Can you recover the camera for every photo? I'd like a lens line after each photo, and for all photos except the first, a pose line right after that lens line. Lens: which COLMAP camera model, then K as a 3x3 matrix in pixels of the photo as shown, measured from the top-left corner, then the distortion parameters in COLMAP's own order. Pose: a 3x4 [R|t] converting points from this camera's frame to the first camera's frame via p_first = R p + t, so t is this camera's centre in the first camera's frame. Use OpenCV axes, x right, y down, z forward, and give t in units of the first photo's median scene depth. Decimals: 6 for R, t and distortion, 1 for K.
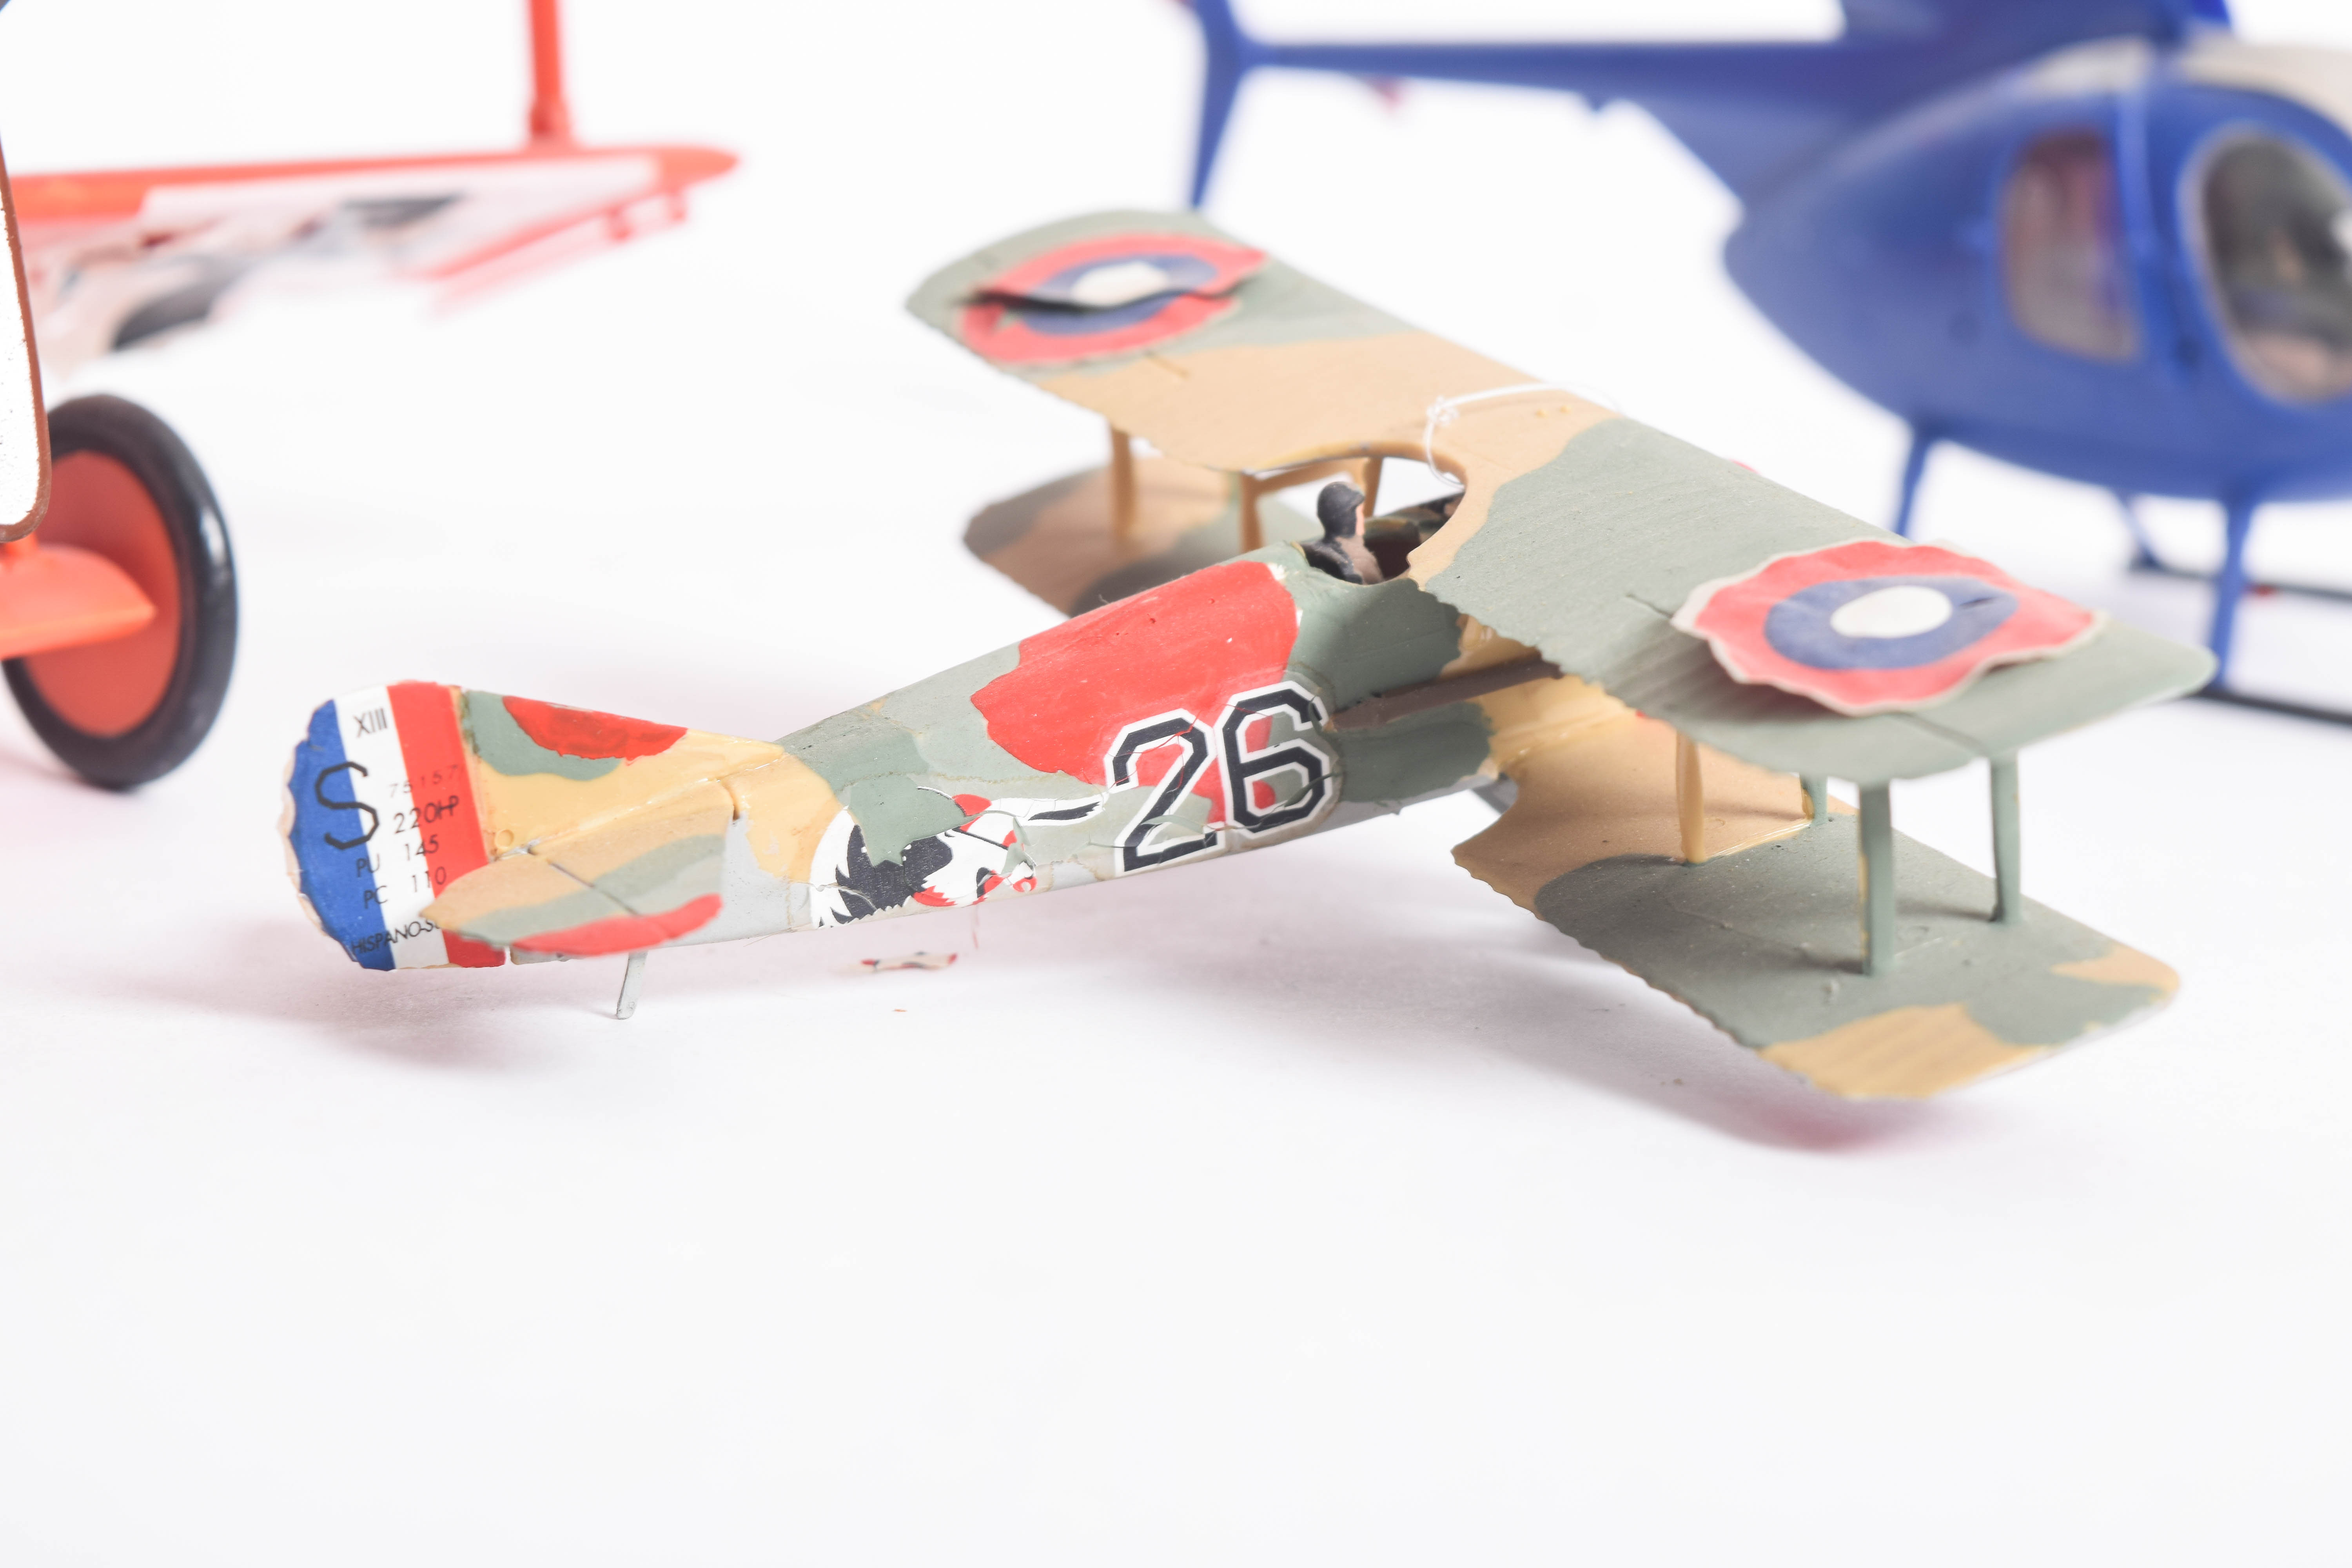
lens RADIAL K [[5254.3, 0, 1176.0], [0, 5254.3, 784.0], [0, 0, 1]] dist [-0.074923, 0.428891]
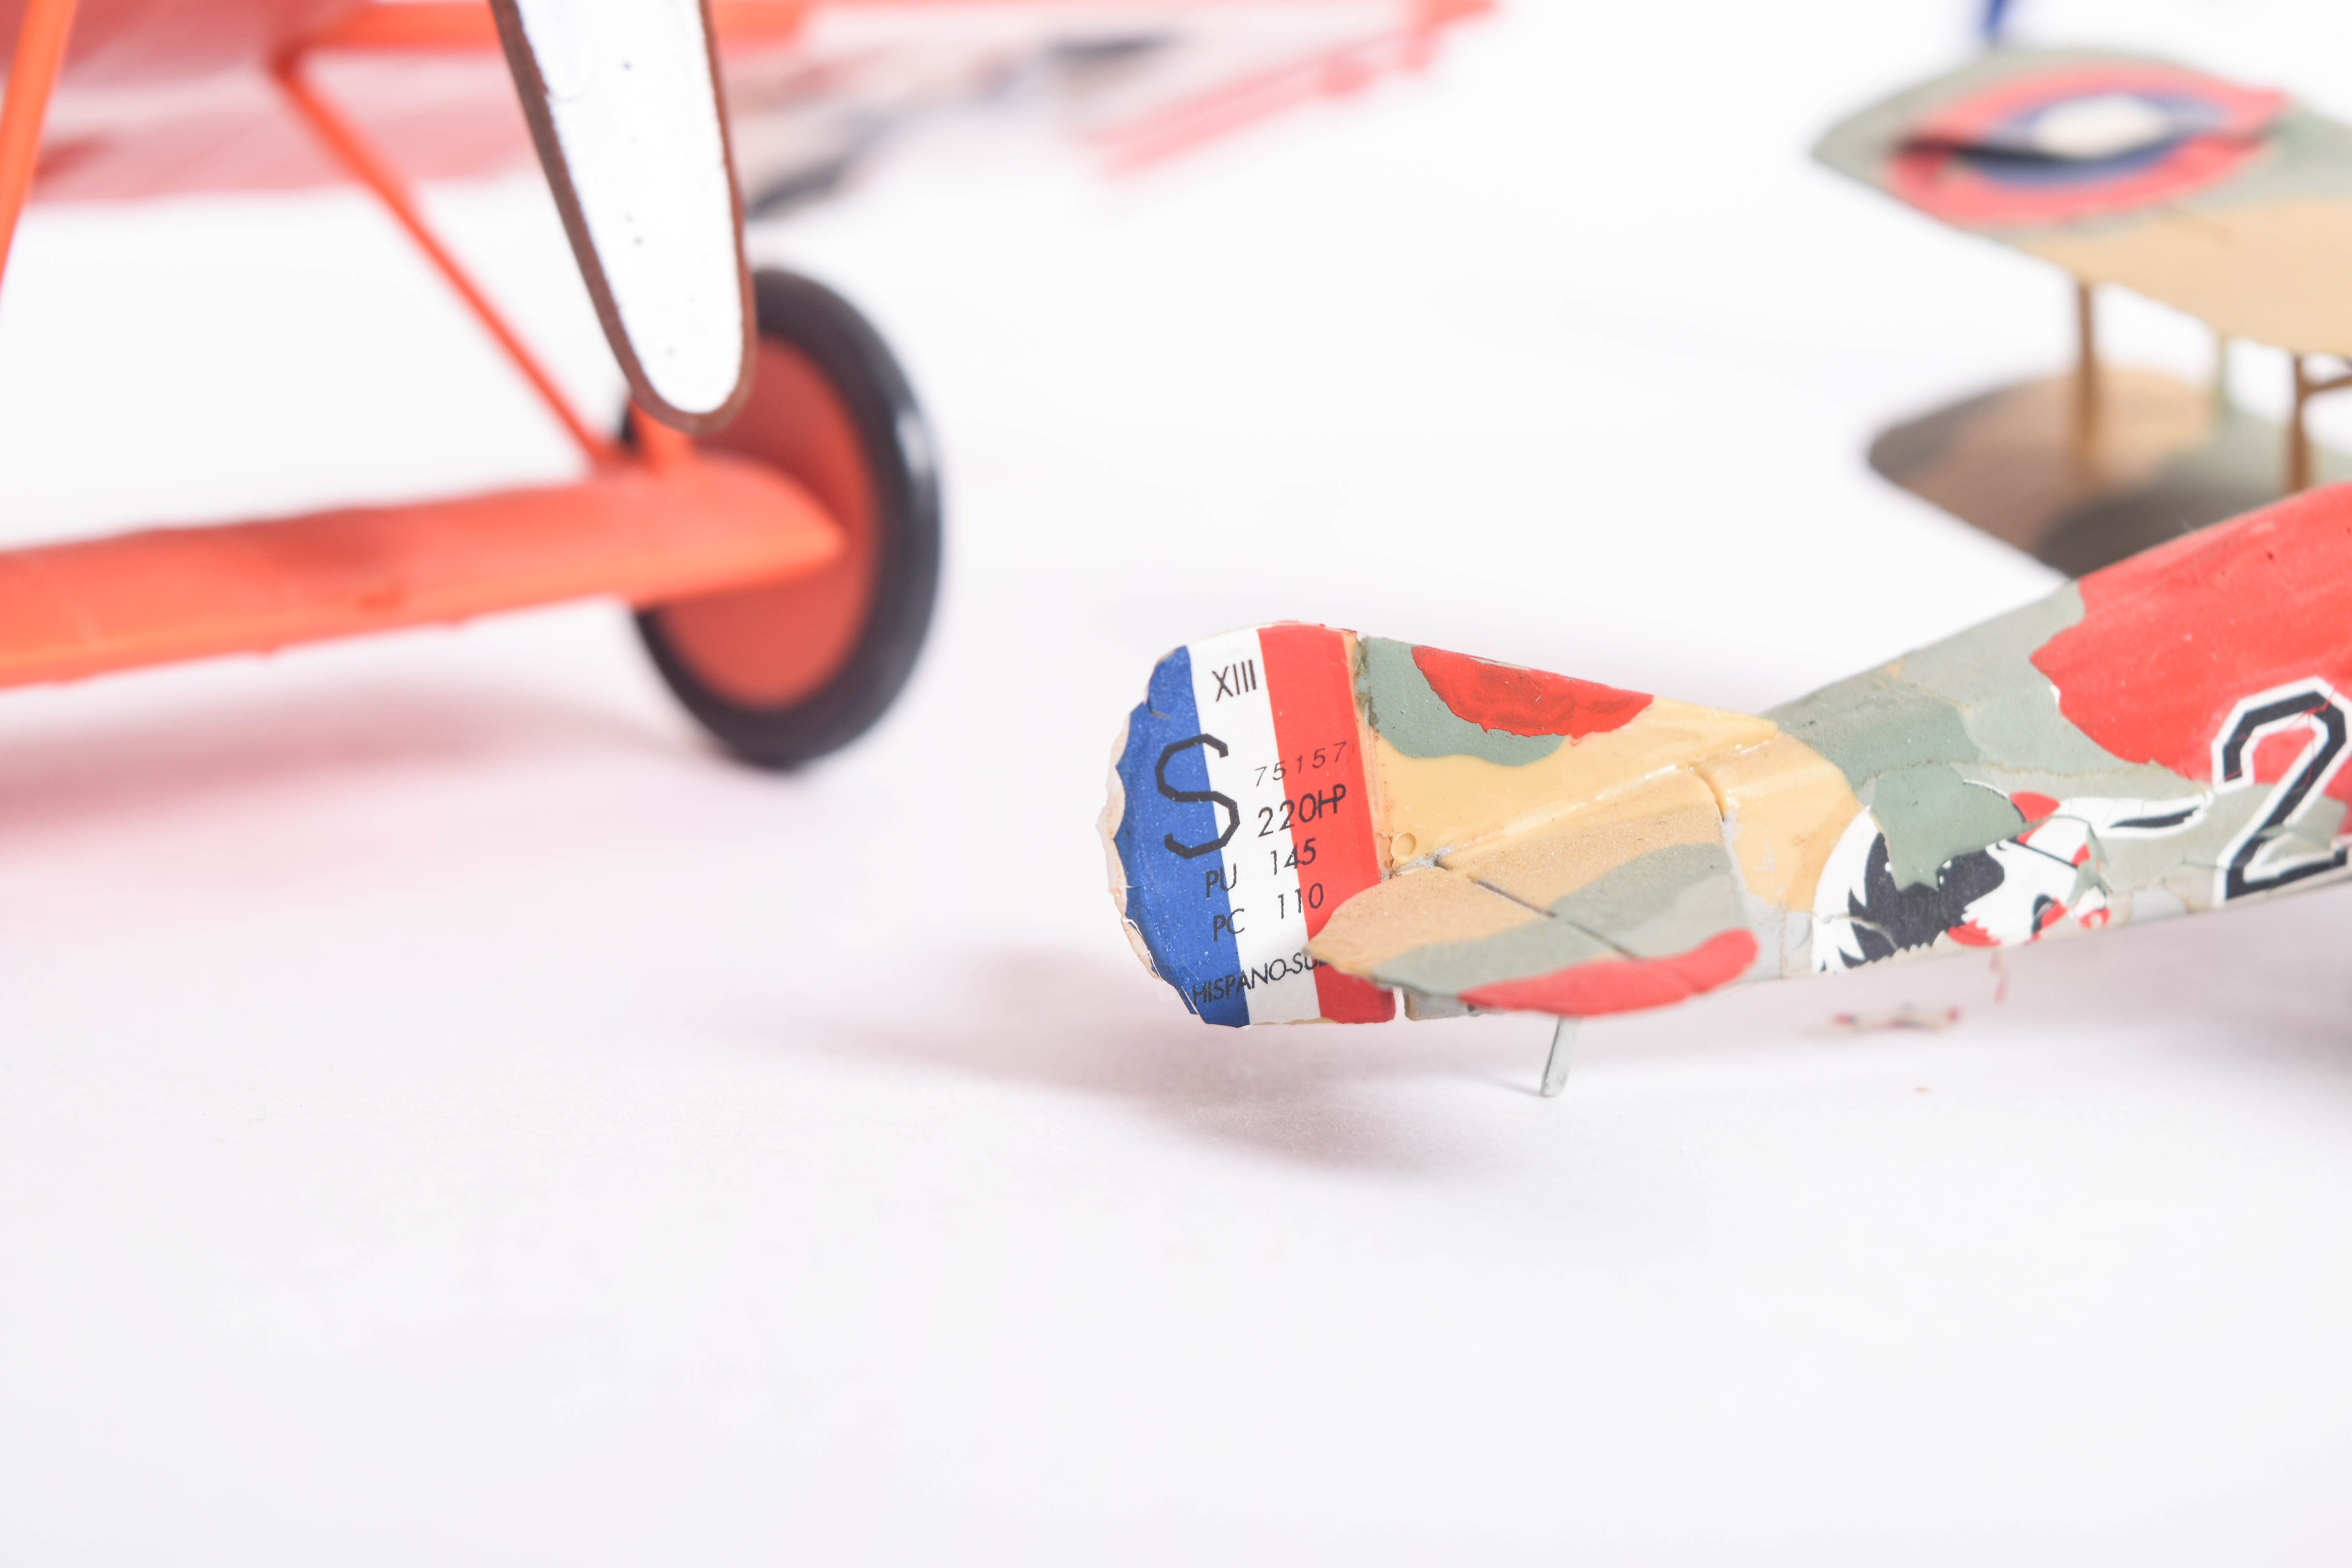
lens RADIAL K [[5254.3, 0, 1176.0], [0, 5254.3, 784.0], [0, 0, 1]] dist [-0.074923, 0.428891]
pose [[0.997558, 0.012329, -0.068745, -0.107580], [-0.012428, 0.999922, -0.001013, 0.003067], [0.068727, 0.001865, 0.997634, 0.275315]]
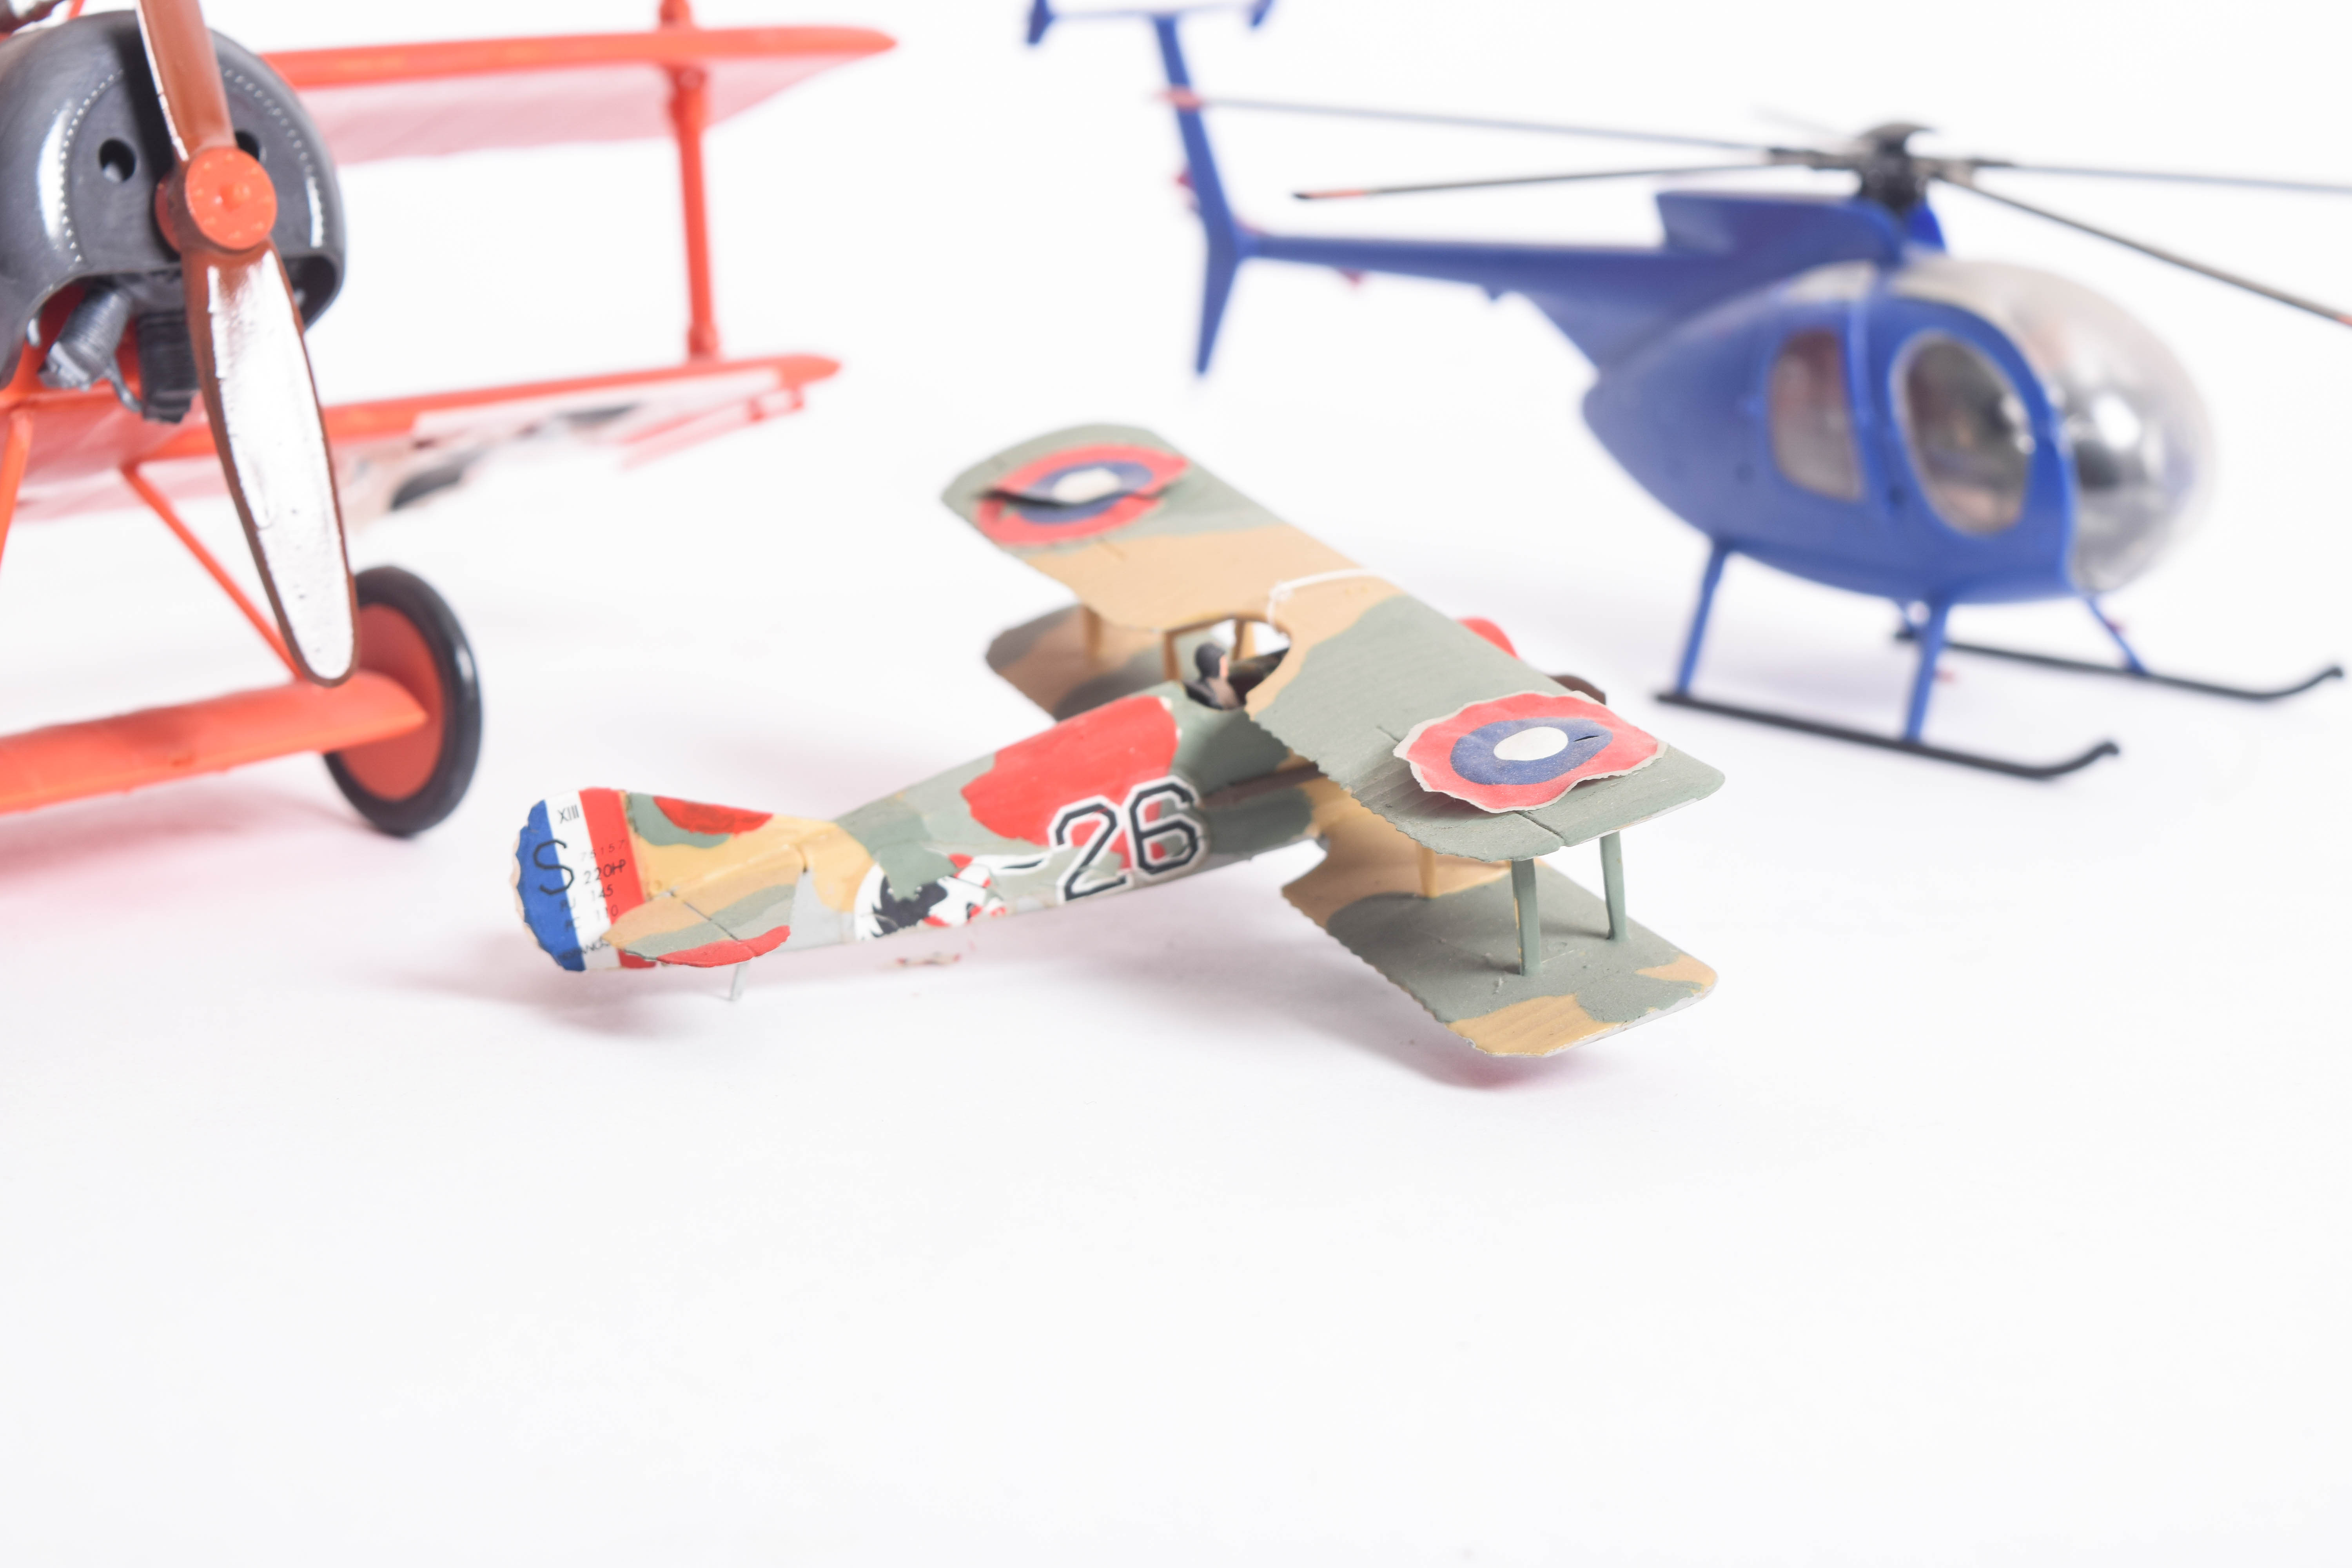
lens RADIAL K [[5254.3, 0, 1176.0], [0, 5254.3, 784.0], [0, 0, 1]] dist [-0.074923, 0.428891]
pose [[0.998934, -0.004356, -0.045958, 0.094792], [0.005202, 0.999819, 0.018308, -0.046392], [0.045870, -0.018528, 0.998776, -0.528351]]
